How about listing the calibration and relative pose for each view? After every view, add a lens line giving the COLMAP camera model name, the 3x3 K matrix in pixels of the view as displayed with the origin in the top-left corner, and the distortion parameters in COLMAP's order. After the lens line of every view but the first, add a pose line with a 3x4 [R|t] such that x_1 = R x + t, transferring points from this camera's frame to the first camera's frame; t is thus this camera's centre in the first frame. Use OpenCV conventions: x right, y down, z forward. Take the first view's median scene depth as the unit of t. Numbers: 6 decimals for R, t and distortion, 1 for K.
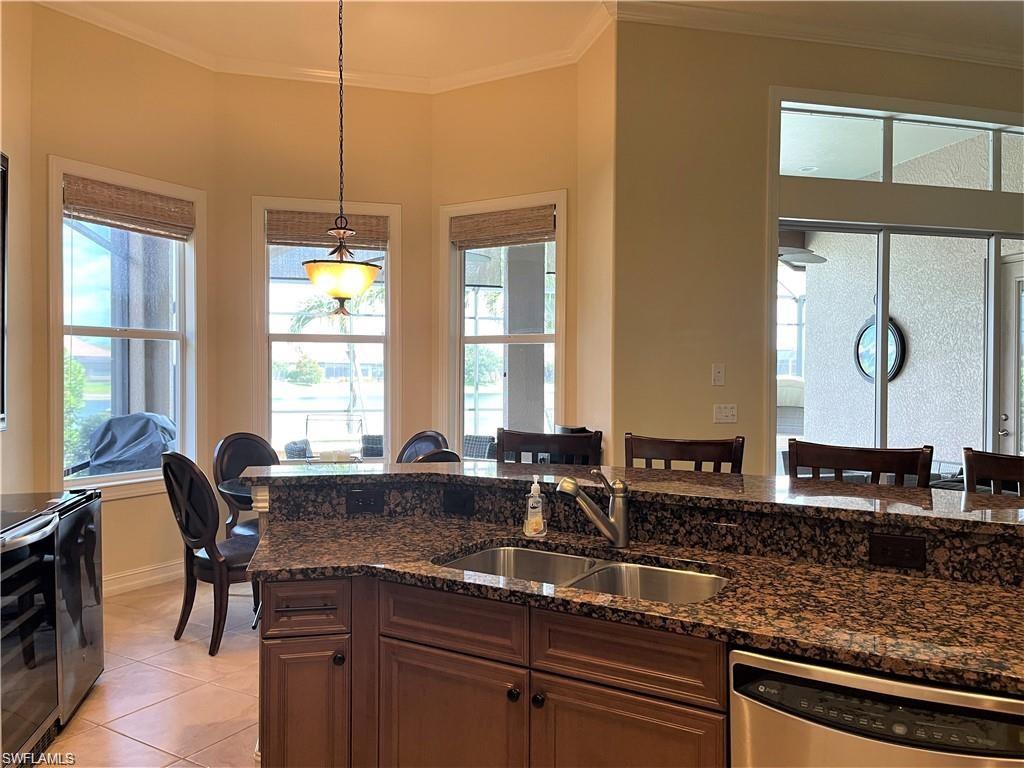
lens RADIAL K [[767.9, 0, 512.0], [0, 767.9, 384.0], [0, 0, 1]] dist [0.008794, -0.000933]
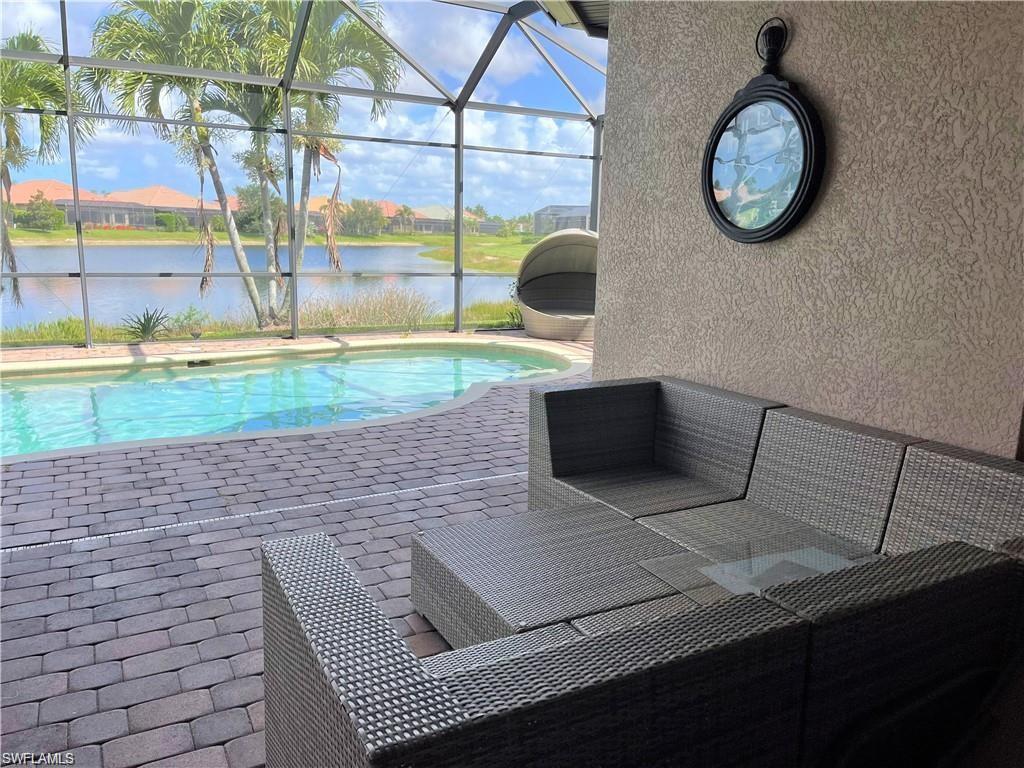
lens RADIAL K [[784.6, 0, 512.0], [0, 784.6, 384.0], [0, 0, 1]] dist [0.001659, -0.004837]
pose [[0.967816, -0.025214, 0.250392, 0.340107], [-0.020937, 0.983452, 0.179956, 0.002962], [-0.250786, -0.179407, 0.951273, 0.886302]]
